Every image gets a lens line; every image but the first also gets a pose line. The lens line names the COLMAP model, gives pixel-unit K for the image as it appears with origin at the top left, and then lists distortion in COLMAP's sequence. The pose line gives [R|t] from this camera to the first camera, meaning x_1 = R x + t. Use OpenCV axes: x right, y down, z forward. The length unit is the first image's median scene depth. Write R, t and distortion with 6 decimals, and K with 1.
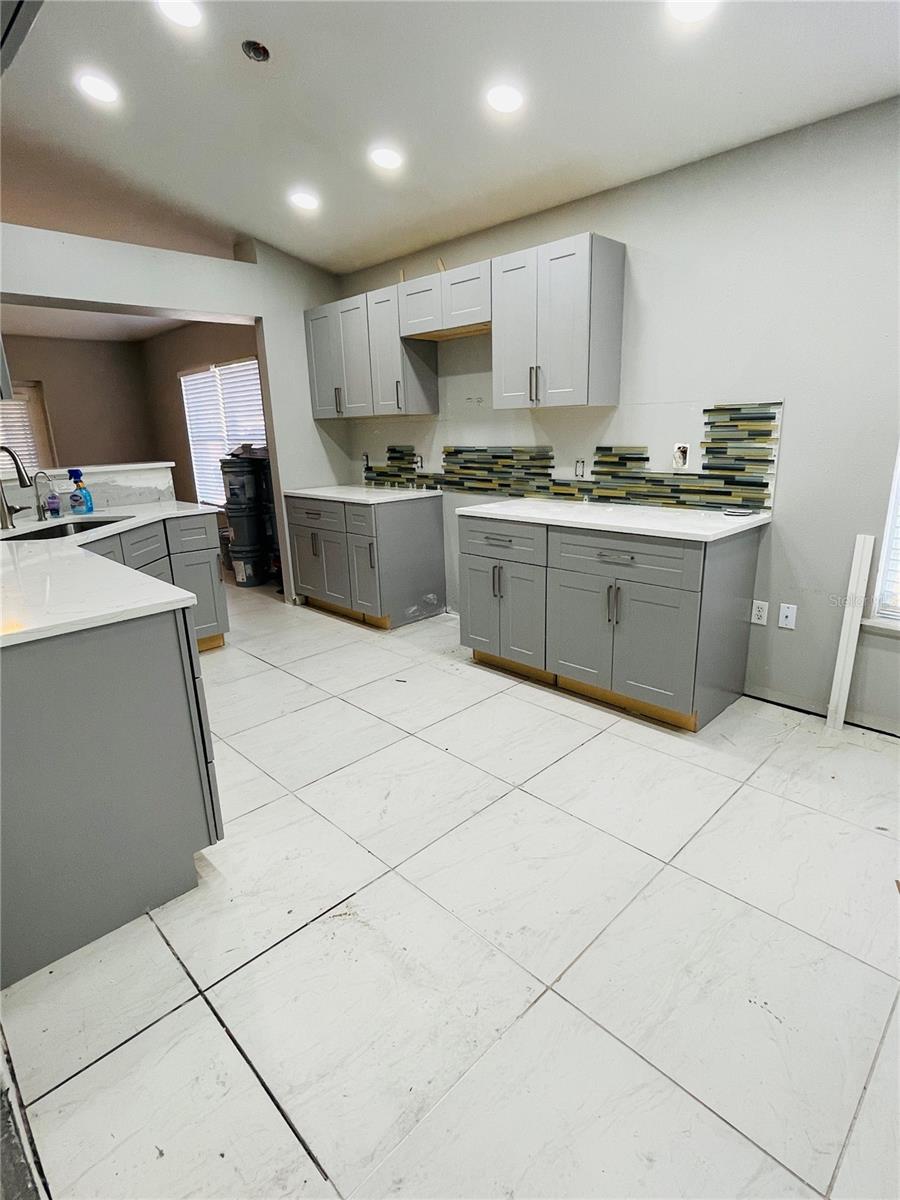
lens RADIAL K [[615.1, 0, 453.5], [0, 615.1, 601.5], [0, 0, 1]] dist [-0.018430, 0.002791]
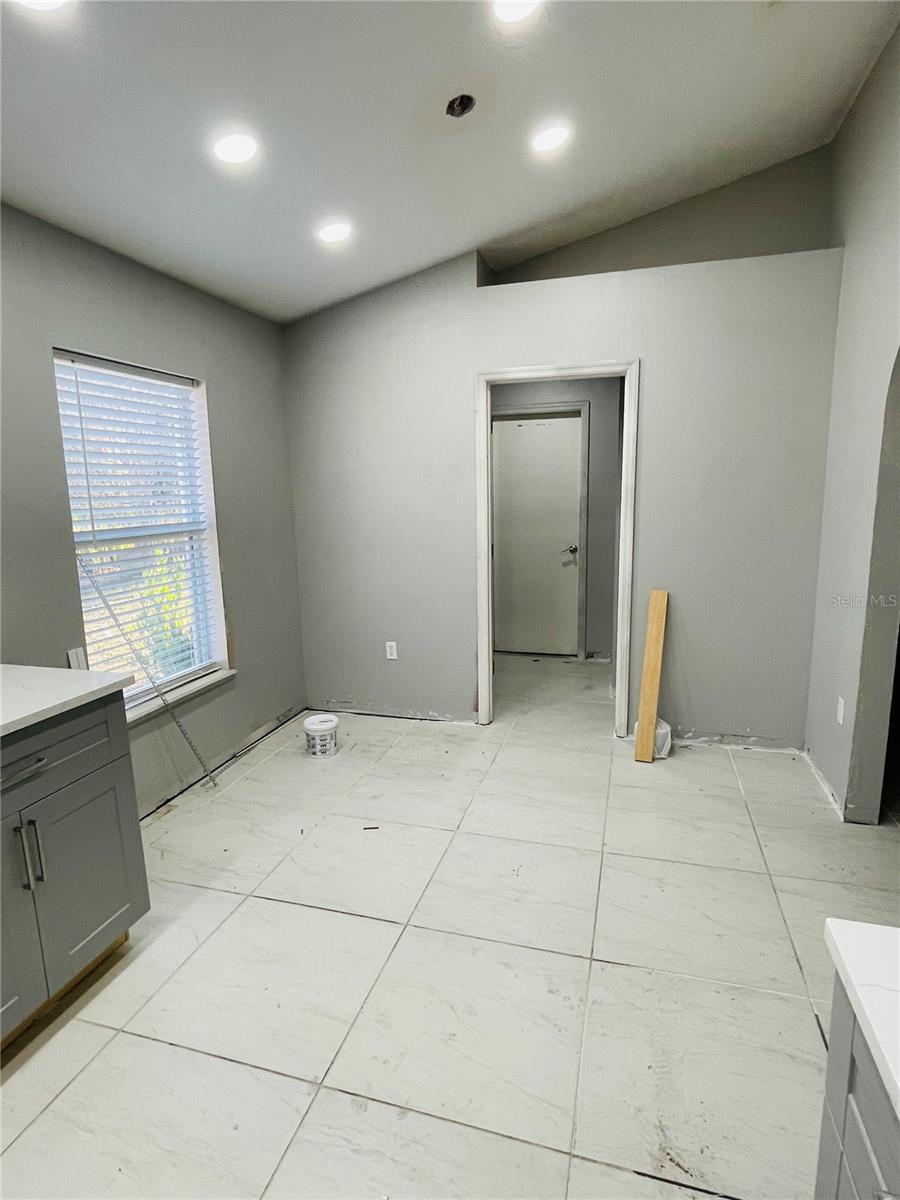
lens RADIAL K [[632.2, 0, 451.2], [0, 632.2, 600.6], [0, 0, 1]] dist [-0.003062, 0.001099]
pose [[-0.485083, -0.112064, 0.867258, -0.333633], [0.270759, 0.923770, 0.270810, -0.214636], [-0.831495, 0.366183, -0.417763, 0.672279]]
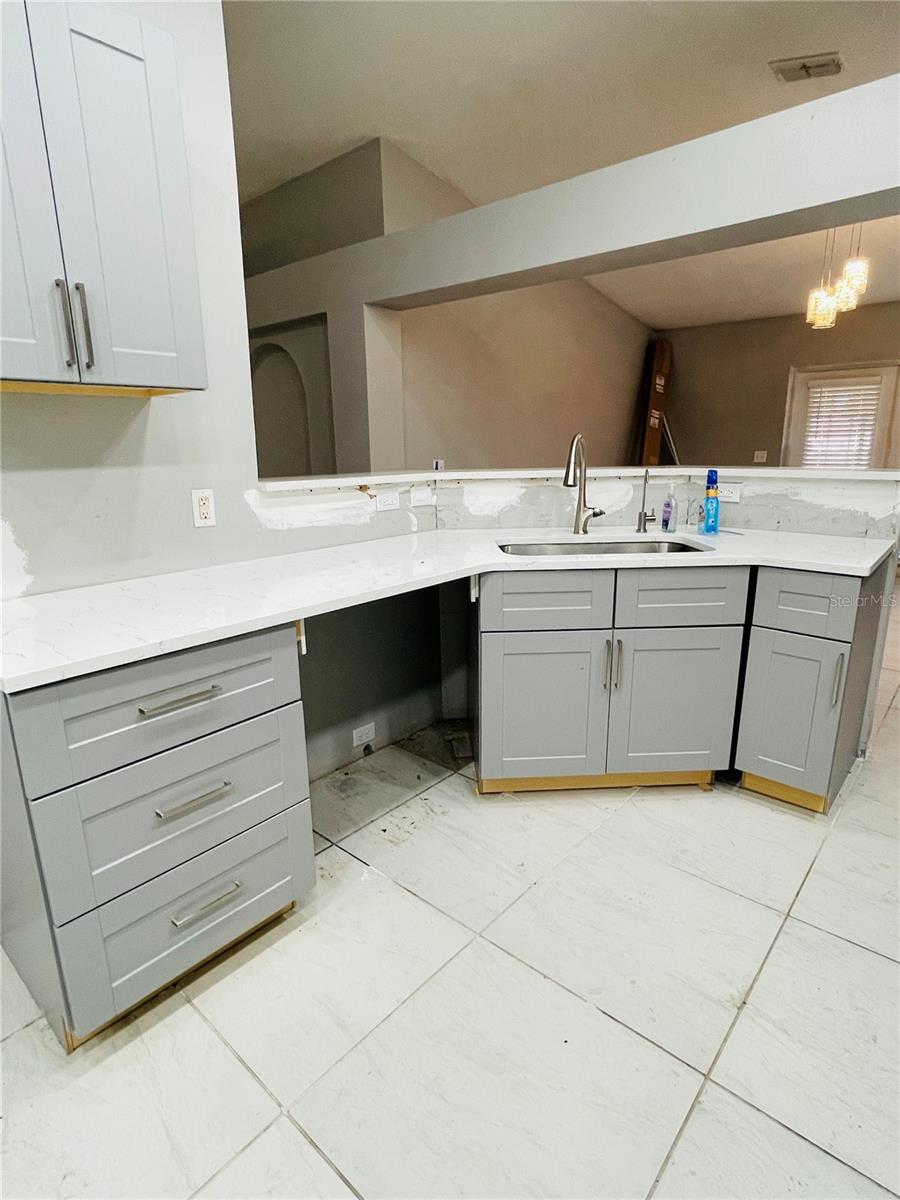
lens RADIAL K [[632.2, 0, 452.8], [0, 632.2, 594.2], [0, 0, 1]] dist [-0.003062, 0.001099]
pose [[0.073835, 0.266655, -0.960960, 0.100292], [-0.262075, 0.934910, 0.239290, -0.184784], [0.962219, 0.234176, 0.138913, 0.664292]]
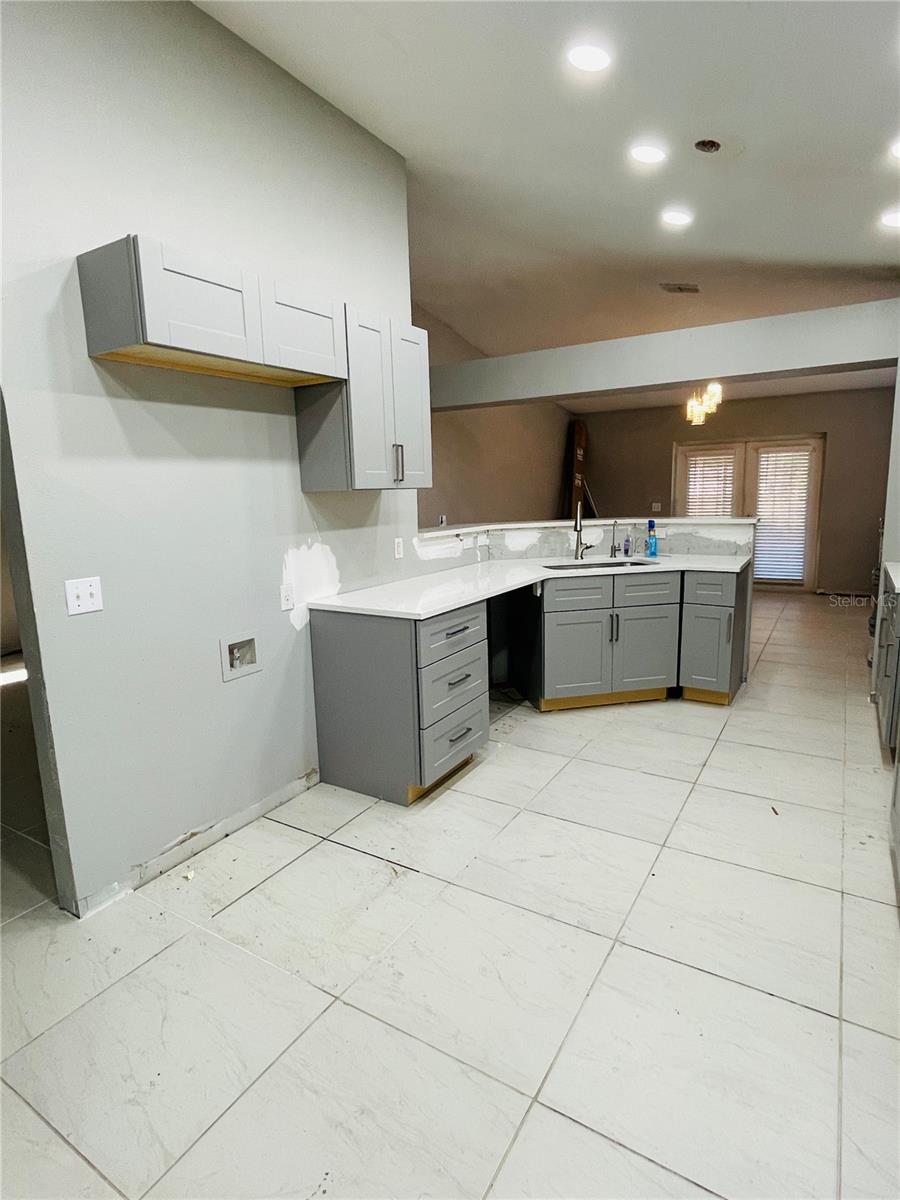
lens RADIAL K [[632.2, 0, 450.3], [0, 632.2, 595.3], [0, 0, 1]] dist [-0.003062, 0.001099]
pose [[0.233237, 0.186179, -0.954431, 0.539087], [-0.244851, 0.961121, 0.127650, -0.139197], [0.941089, 0.203921, 0.269755, 0.319572]]
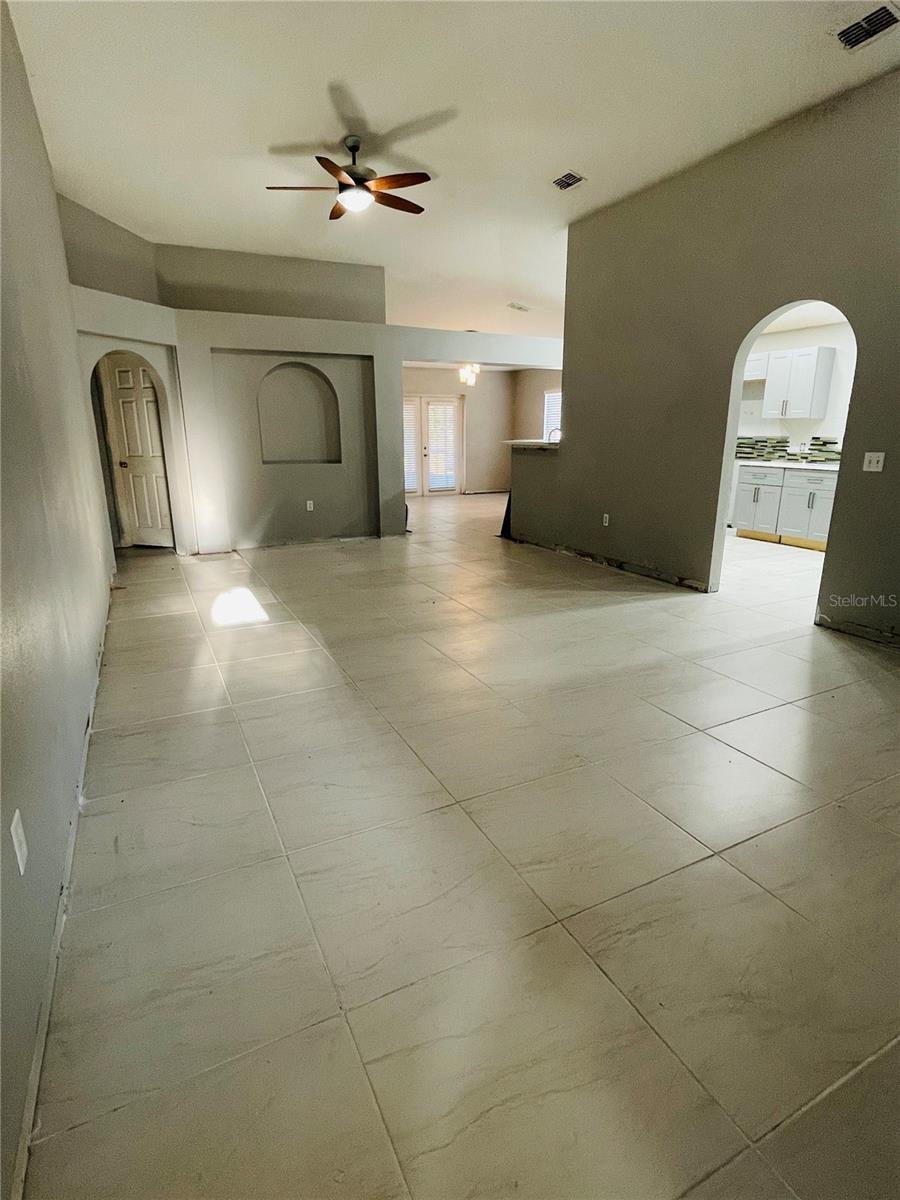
lens RADIAL K [[615.1, 0, 450.1], [0, 615.1, 598.6], [0, 0, 1]] dist [-0.018430, 0.002791]
pose [[0.949741, 0.108226, -0.293734, -0.283936], [-0.109115, 0.993939, 0.013408, 0.422268], [0.293405, 0.019317, 0.955793, -1.412750]]
